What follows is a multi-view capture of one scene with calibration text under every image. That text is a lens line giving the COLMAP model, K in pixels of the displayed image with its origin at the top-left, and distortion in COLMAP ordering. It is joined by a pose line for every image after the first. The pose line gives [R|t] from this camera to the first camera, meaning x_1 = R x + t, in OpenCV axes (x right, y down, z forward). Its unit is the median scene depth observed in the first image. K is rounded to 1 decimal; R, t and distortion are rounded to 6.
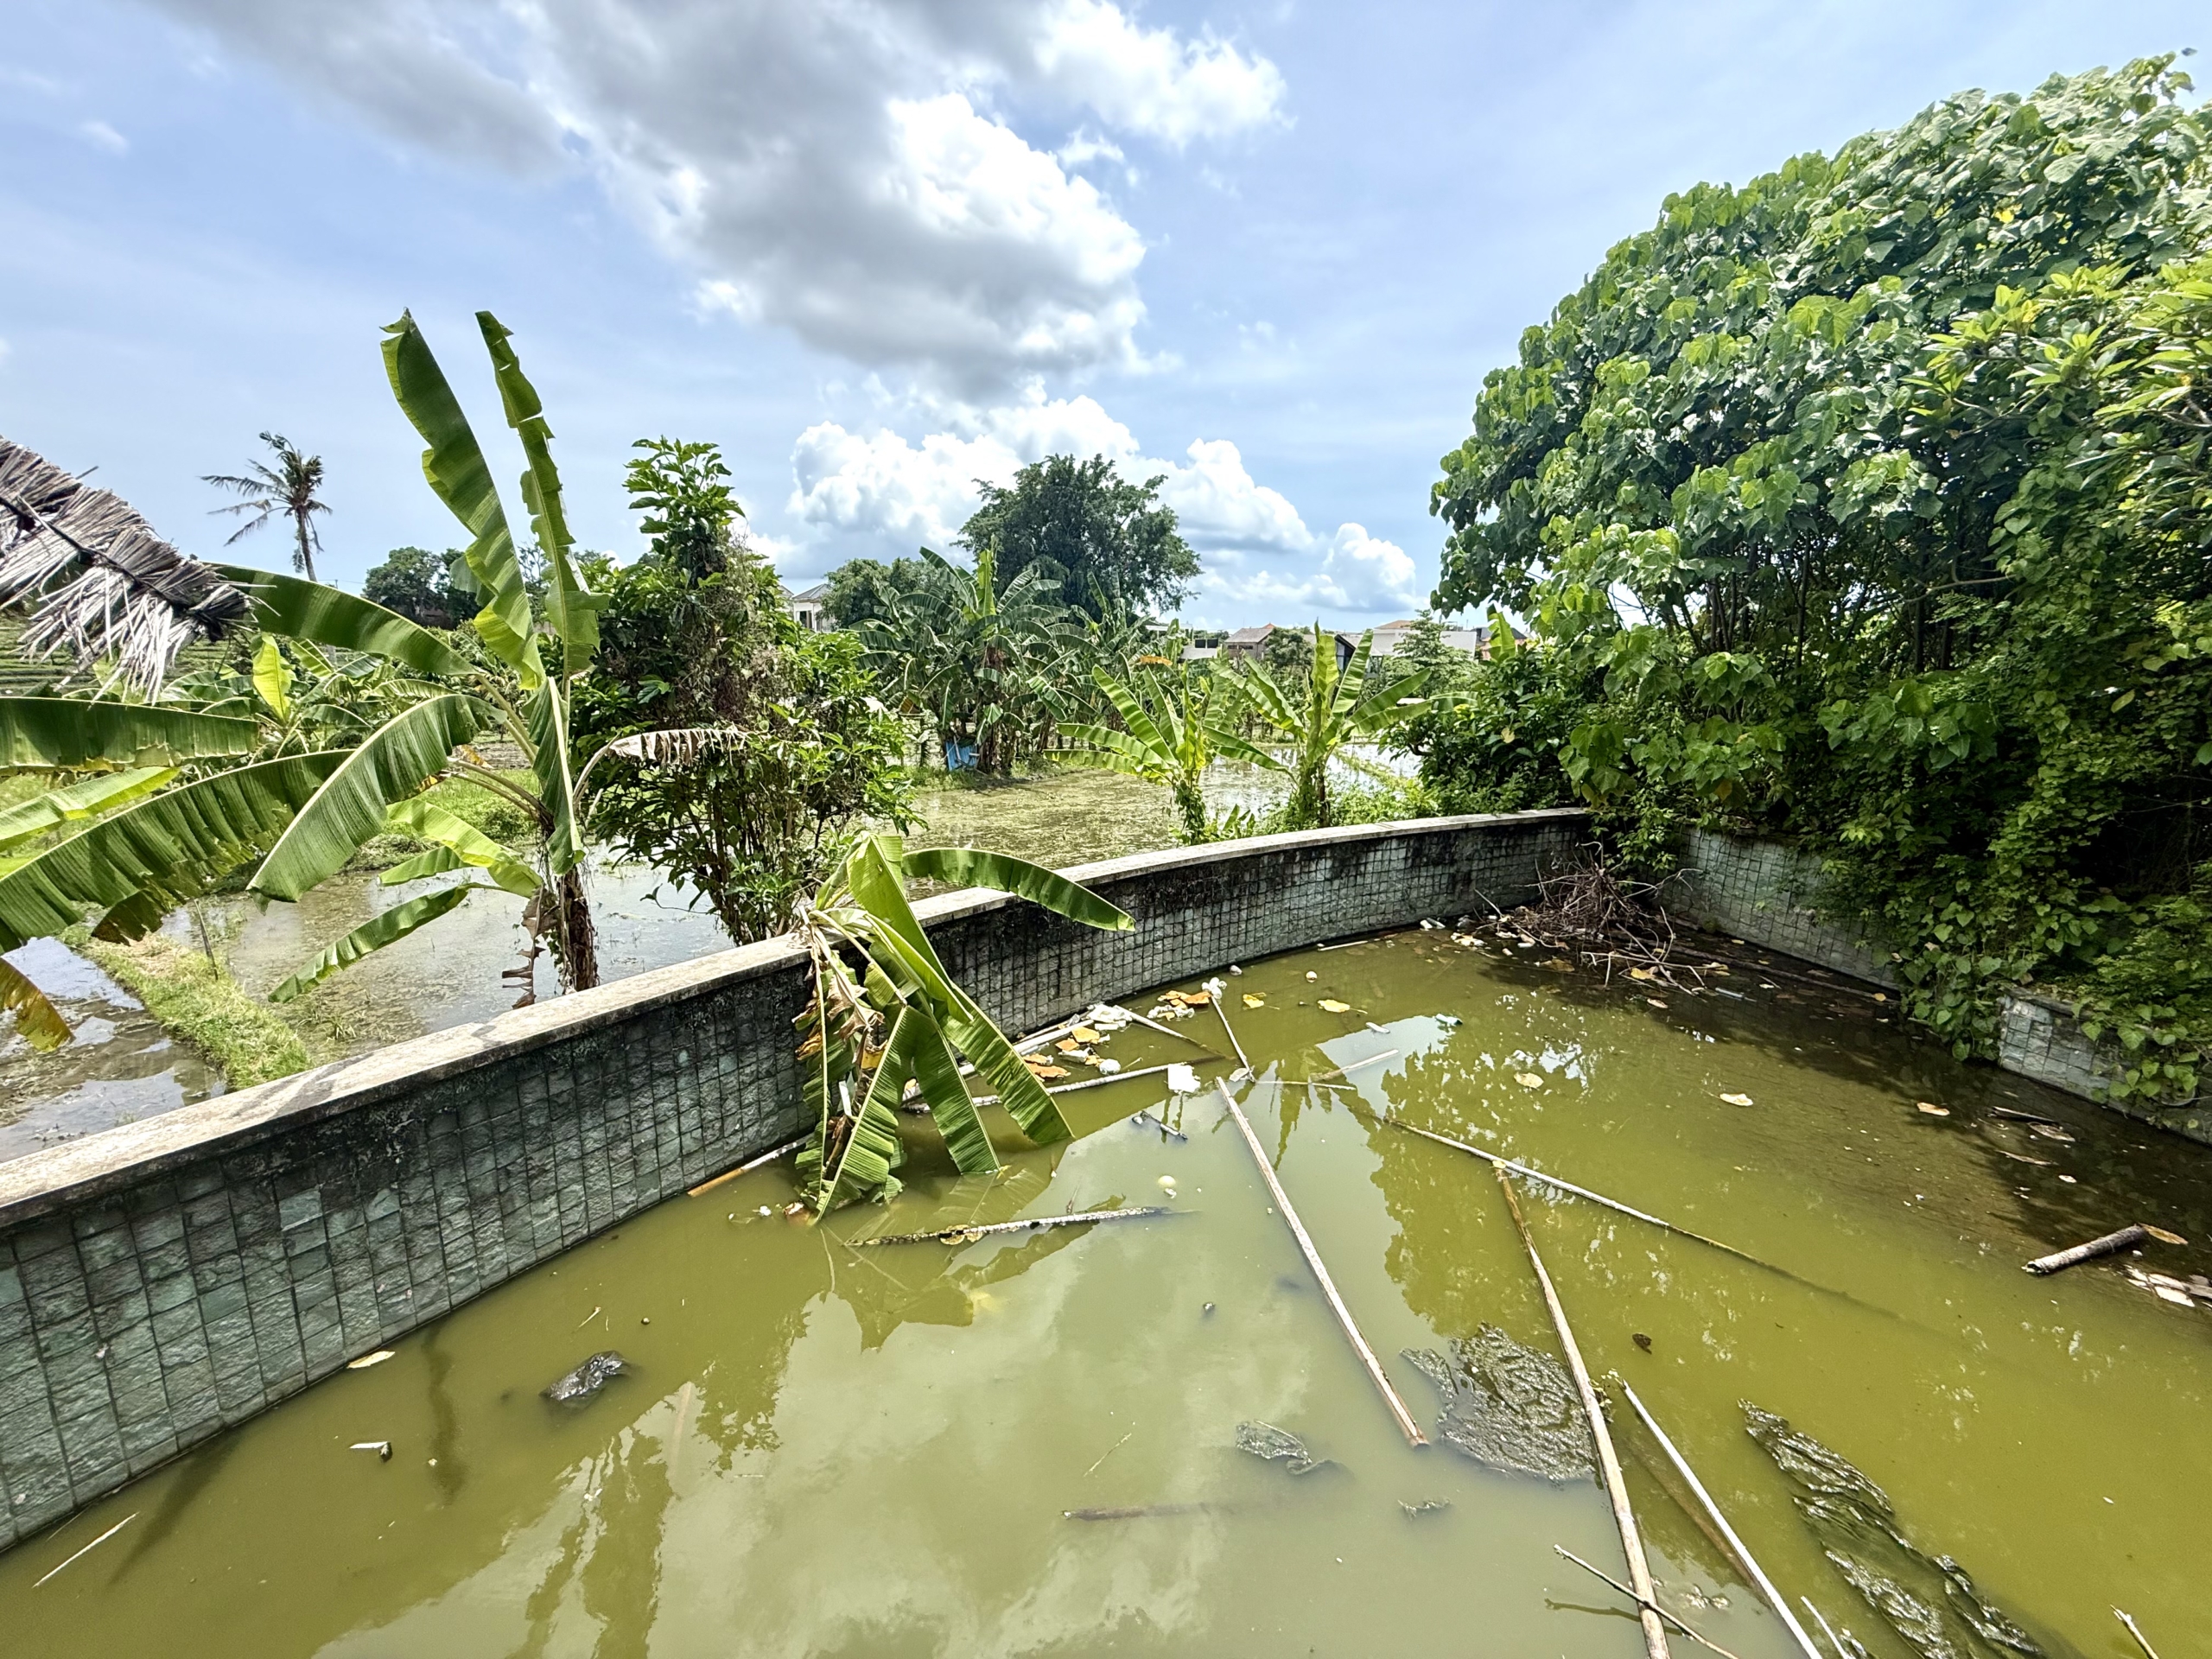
lens RADIAL K [[878.6, 0, 1104.2], [0, 878.6, 825.4], [0, 0, 1]] dist [-0.000249, 0.000538]
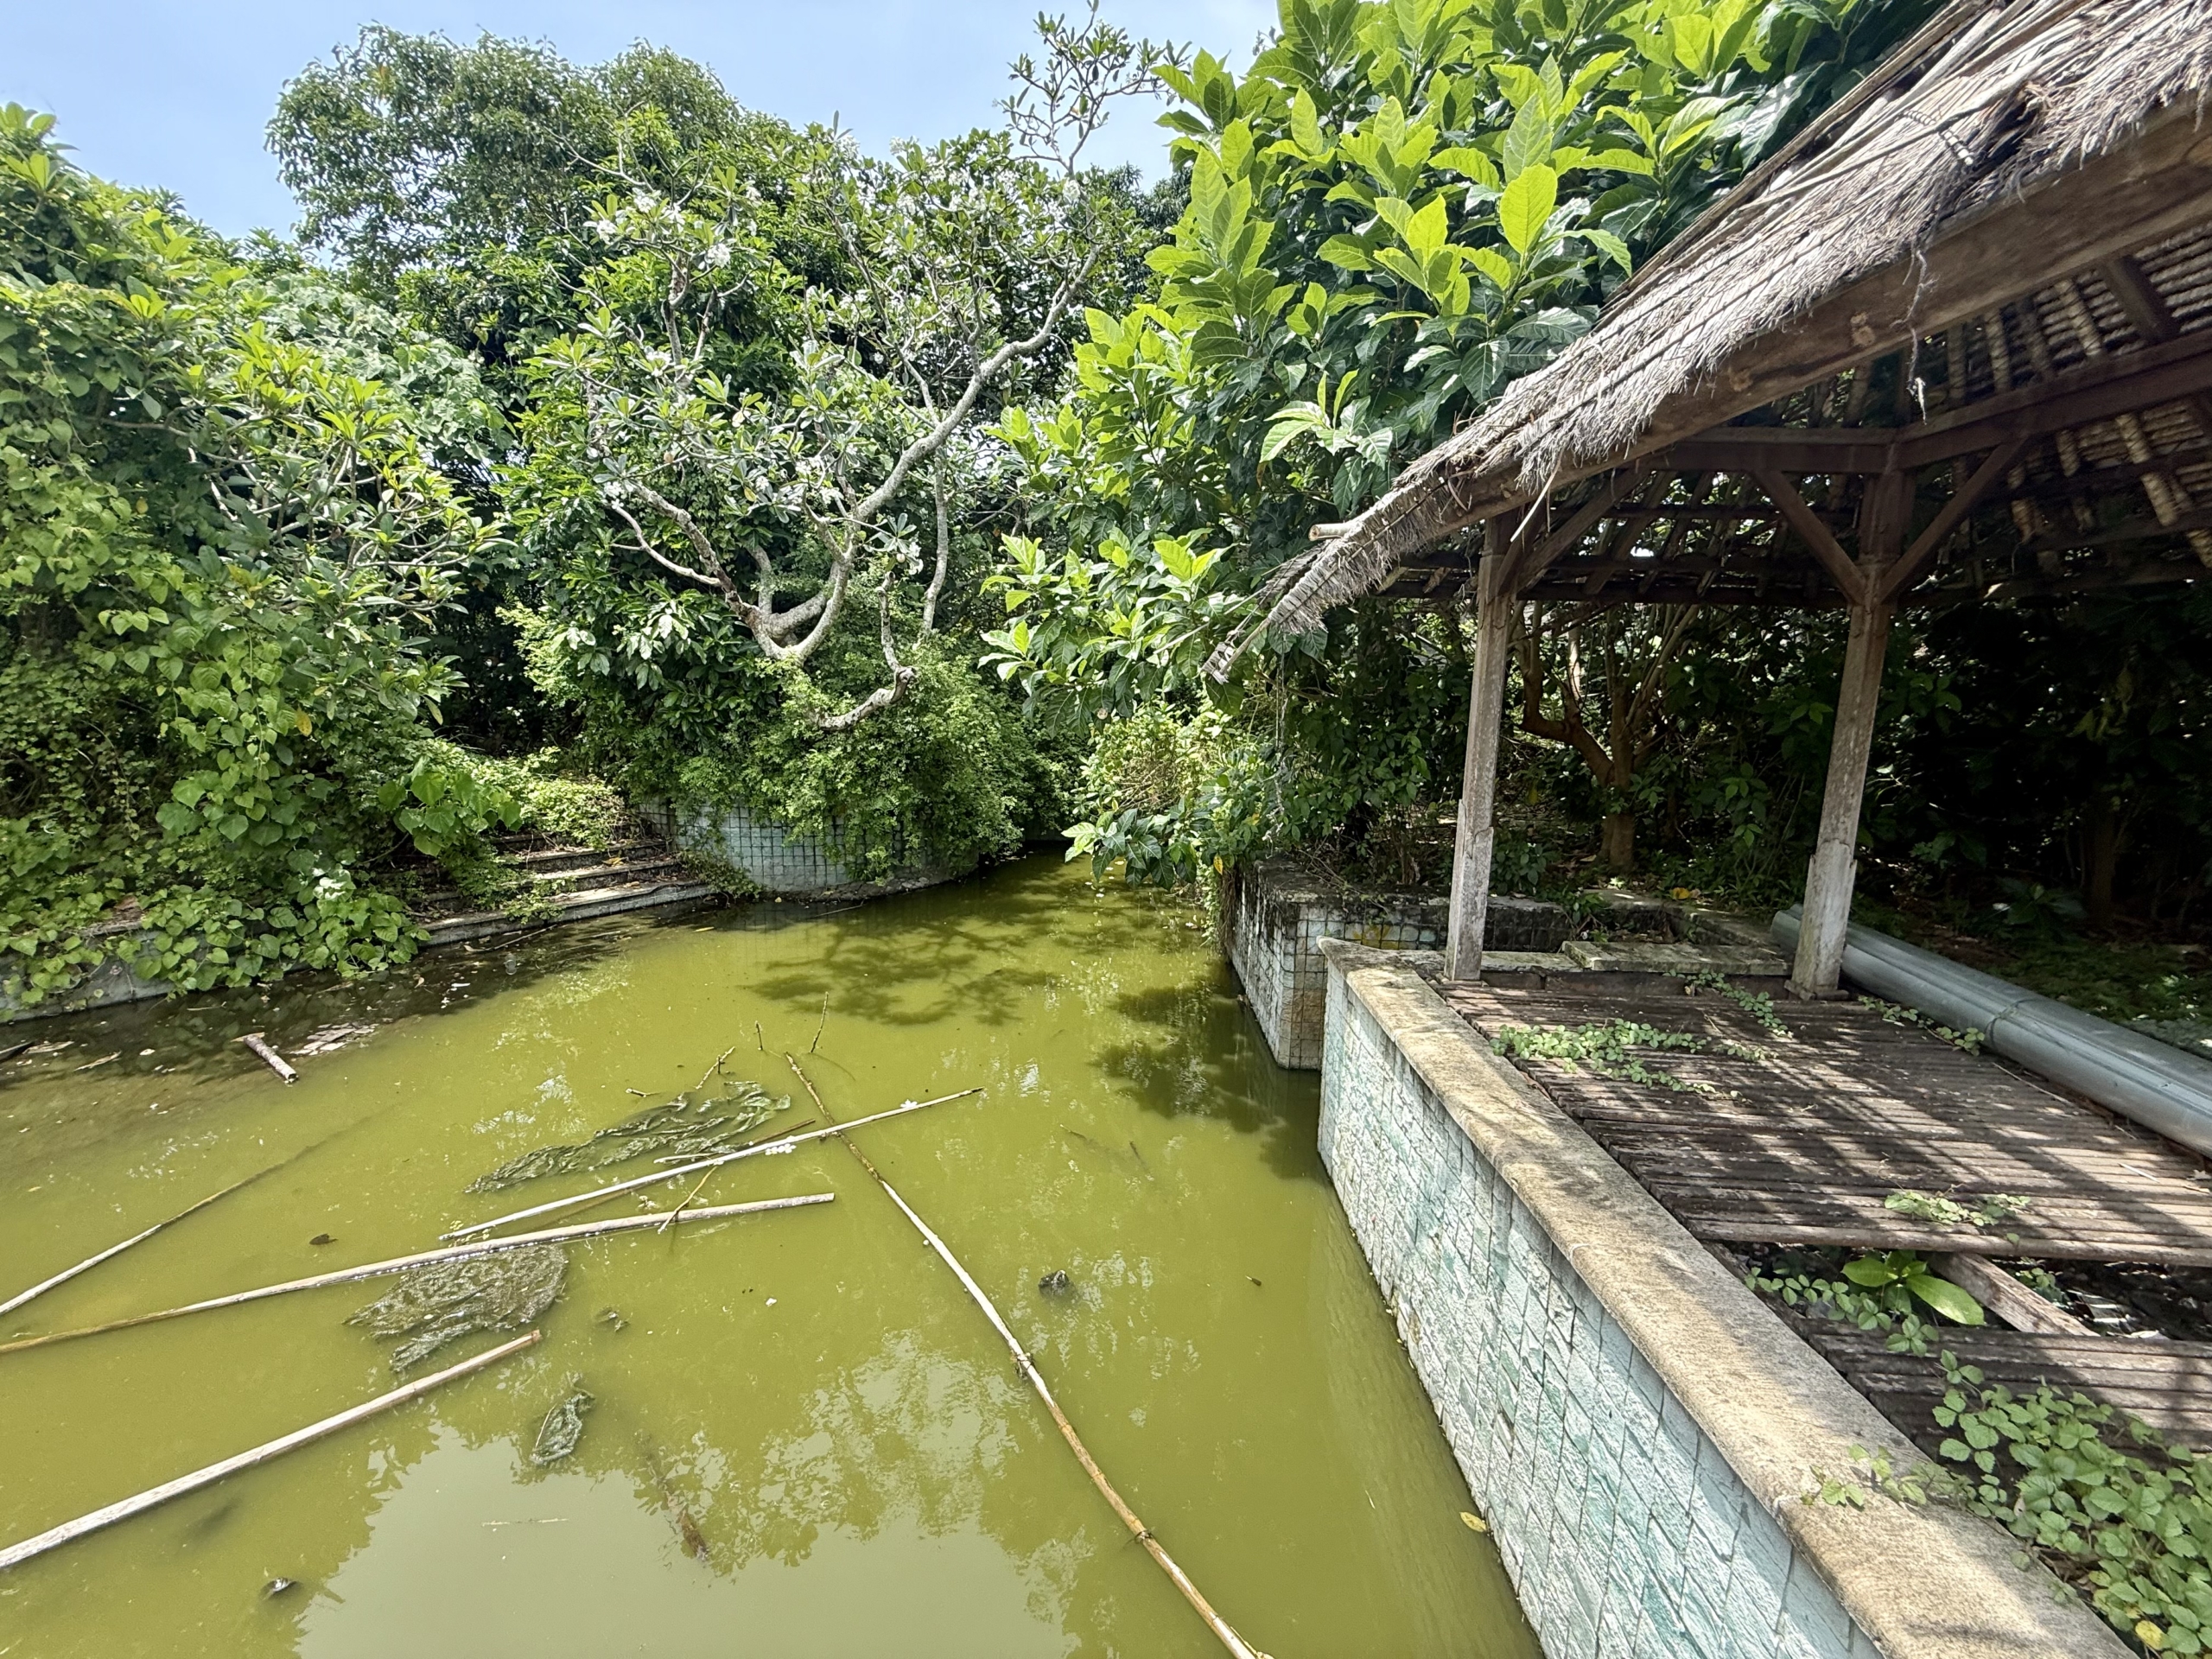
lens RADIAL K [[878.6, 0, 1093.2], [0, 878.6, 832.1], [0, 0, 1]] dist [-0.000249, 0.000538]
pose [[-0.584619, -0.175087, 0.792190, -0.292966], [0.122648, 0.946141, 0.299624, -0.036431], [-0.801984, 0.272326, -0.531658, 0.344985]]
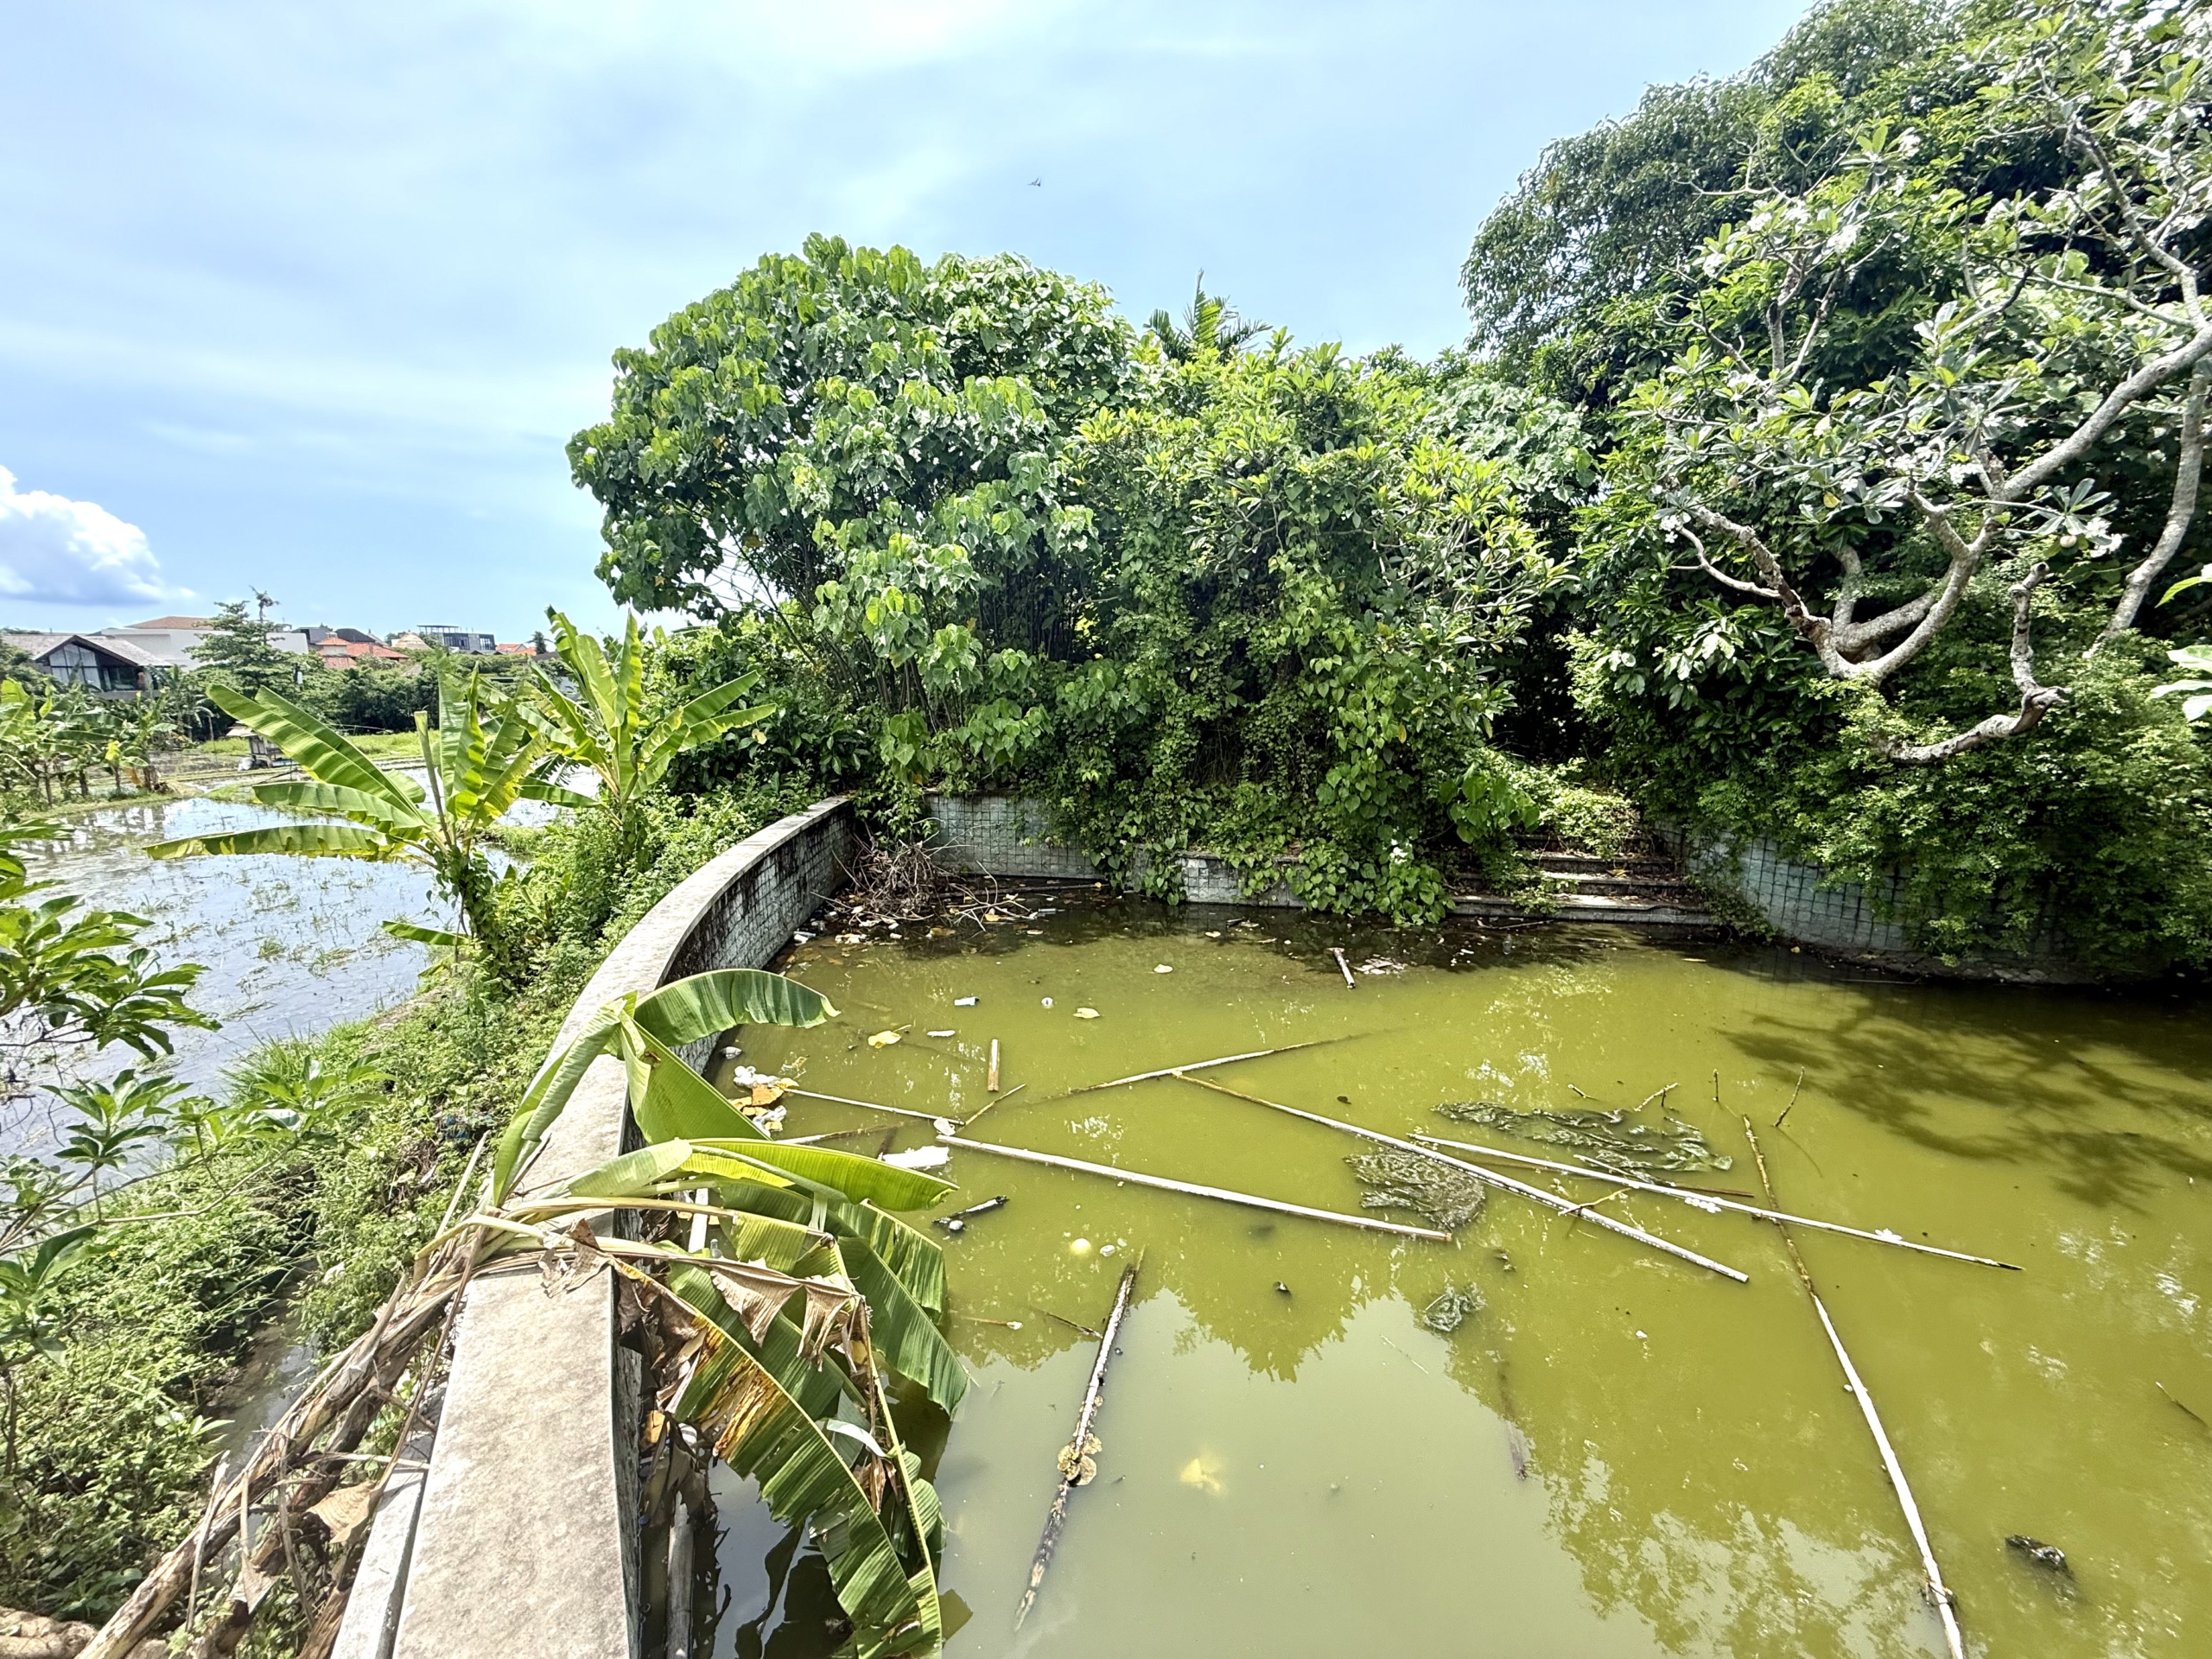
lens RADIAL K [[878.6, 0, 1102.3], [0, 878.6, 824.8], [0, 0, 1]] dist [-0.000249, 0.000538]
pose [[0.431165, -0.184524, 0.883203, -0.366352], [0.187933, 0.975762, 0.112116, -0.061666], [-0.882484, 0.117643, 0.455392, 0.312962]]
